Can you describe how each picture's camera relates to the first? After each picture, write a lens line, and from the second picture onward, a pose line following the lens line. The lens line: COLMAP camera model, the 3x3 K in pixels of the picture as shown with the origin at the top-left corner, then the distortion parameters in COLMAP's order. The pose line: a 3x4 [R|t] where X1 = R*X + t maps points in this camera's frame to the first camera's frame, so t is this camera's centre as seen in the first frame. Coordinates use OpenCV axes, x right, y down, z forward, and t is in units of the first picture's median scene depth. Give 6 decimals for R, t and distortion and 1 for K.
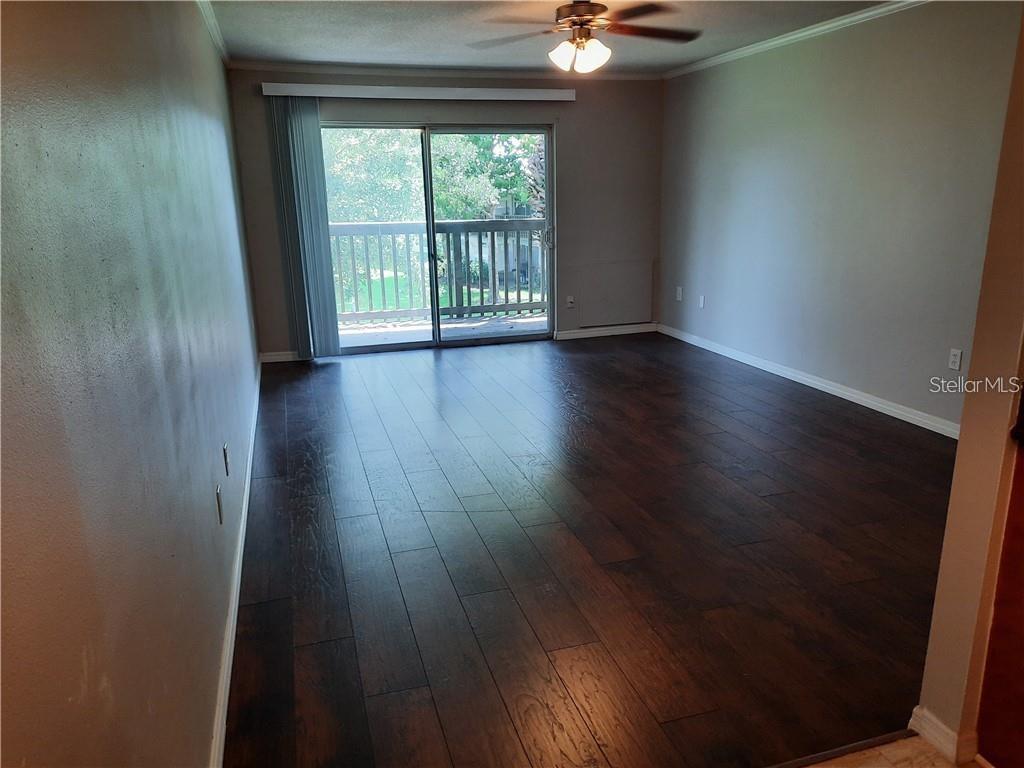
lens RADIAL K [[741.9, 0, 512.0], [0, 741.9, 384.0], [0, 0, 1]] dist [0.037635, 0.000927]
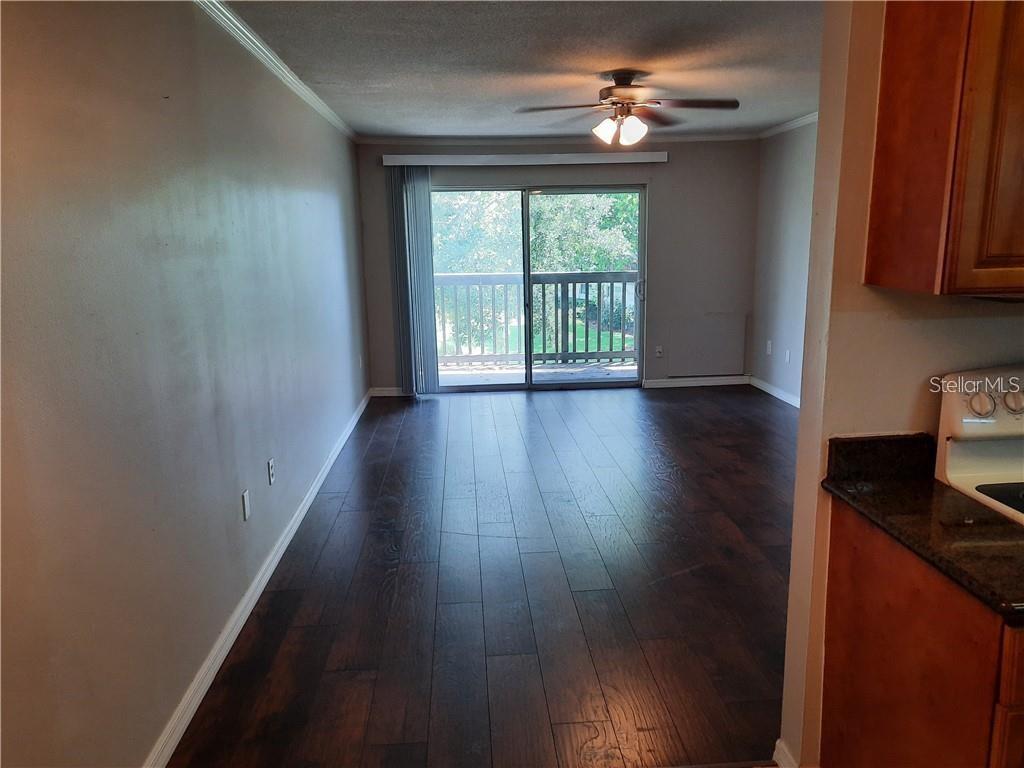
lens RADIAL K [[741.9, 0, 512.0], [0, 741.9, 384.0], [0, 0, 1]] dist [0.037635, 0.000927]
pose [[0.973677, 0.043747, -0.223694, 0.117131], [-0.056945, 0.996975, -0.052891, 0.000152], [0.220704, 0.064236, 0.973223, -0.048233]]
